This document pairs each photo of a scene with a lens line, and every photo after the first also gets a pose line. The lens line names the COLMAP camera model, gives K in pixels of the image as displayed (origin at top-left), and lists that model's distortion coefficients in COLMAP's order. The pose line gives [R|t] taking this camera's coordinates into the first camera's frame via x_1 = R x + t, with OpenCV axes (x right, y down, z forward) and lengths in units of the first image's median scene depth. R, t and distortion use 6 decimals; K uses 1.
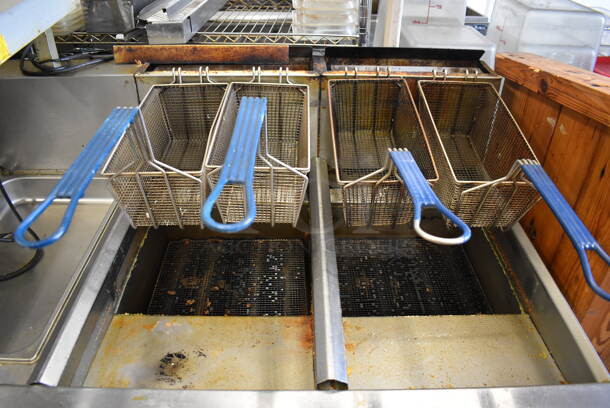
lens RADIAL K [[474.7, 0, 305.0], [0, 474.7, 204.0], [0, 0, 1]] dist [-0.100264, 0.014844]
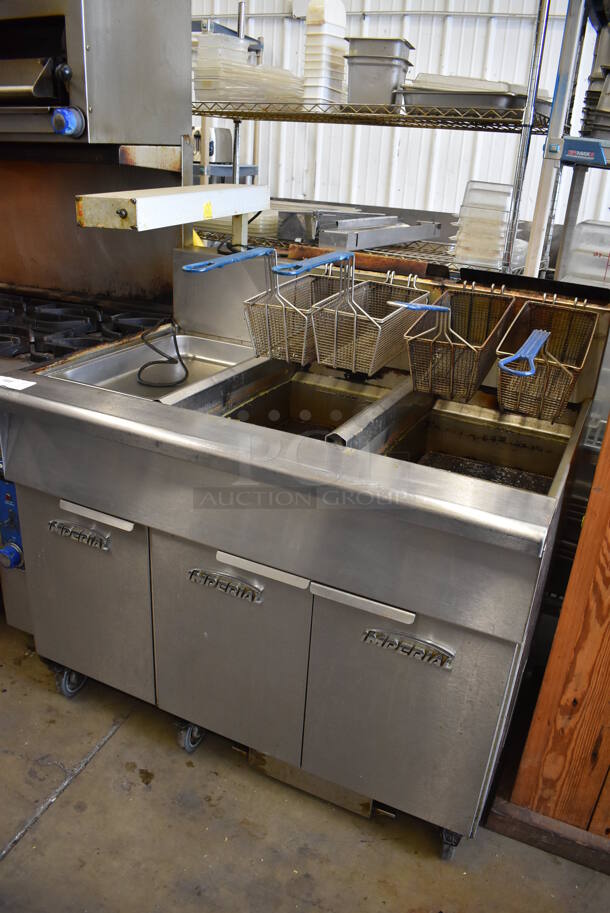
lens RADIAL K [[710.5, 0, 308.7], [0, 710.5, 462.5], [0, 0, 1]] dist [-0.100264, 0.014844]
pose [[0.894342, 0.220257, -0.389408, 0.486205], [-0.295276, 0.944511, -0.143917, 0.460744], [0.336101, 0.243694, 0.909752, -0.543170]]
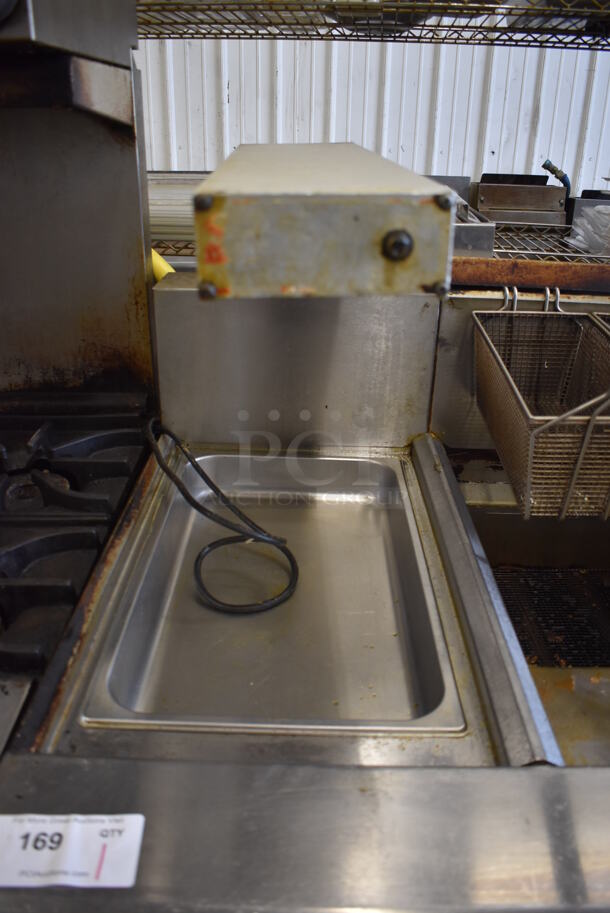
lens RADIAL K [[710.5, 0, 308.7], [0, 710.5, 462.5], [0, 0, 1]] dist [-0.100264, 0.014844]
pose [[0.999676, 0.021744, -0.013217, -0.512385], [-0.023532, 0.987622, -0.155075, 0.102416], [0.009682, 0.155336, 0.987814, 0.069817]]
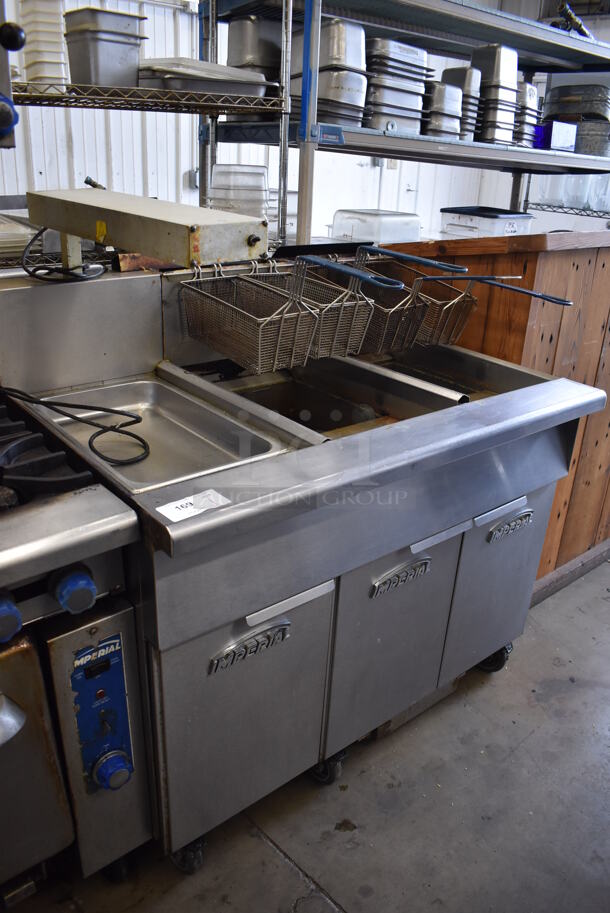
lens RADIAL K [[710.5, 0, 308.7], [0, 710.5, 462.5], [0, 0, 1]] dist [-0.100264, 0.014844]
pose [[0.775692, -0.231338, 0.587183, -1.123040], [0.324722, 0.944089, -0.057018, 0.331735], [-0.541163, 0.234900, 0.807443, -0.398576]]
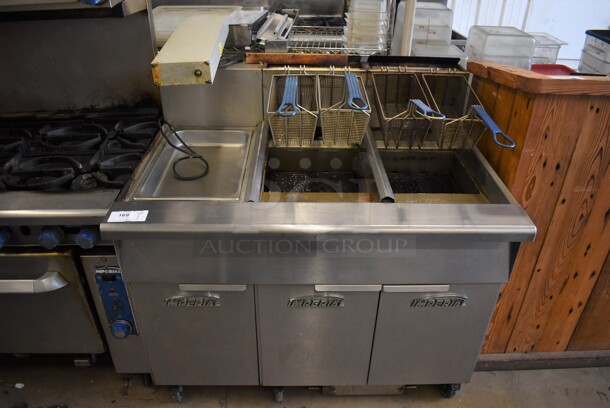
lens RADIAL K [[474.7, 0, 305.0], [0, 474.7, 204.0], [0, 0, 1]] dist [-0.100264, 0.014844]
pose [[0.999993, 0.002106, 0.003154, -0.200887], [-0.001952, 0.998847, -0.047976, 0.304566], [-0.003252, 0.047970, 0.998844, -0.724969]]
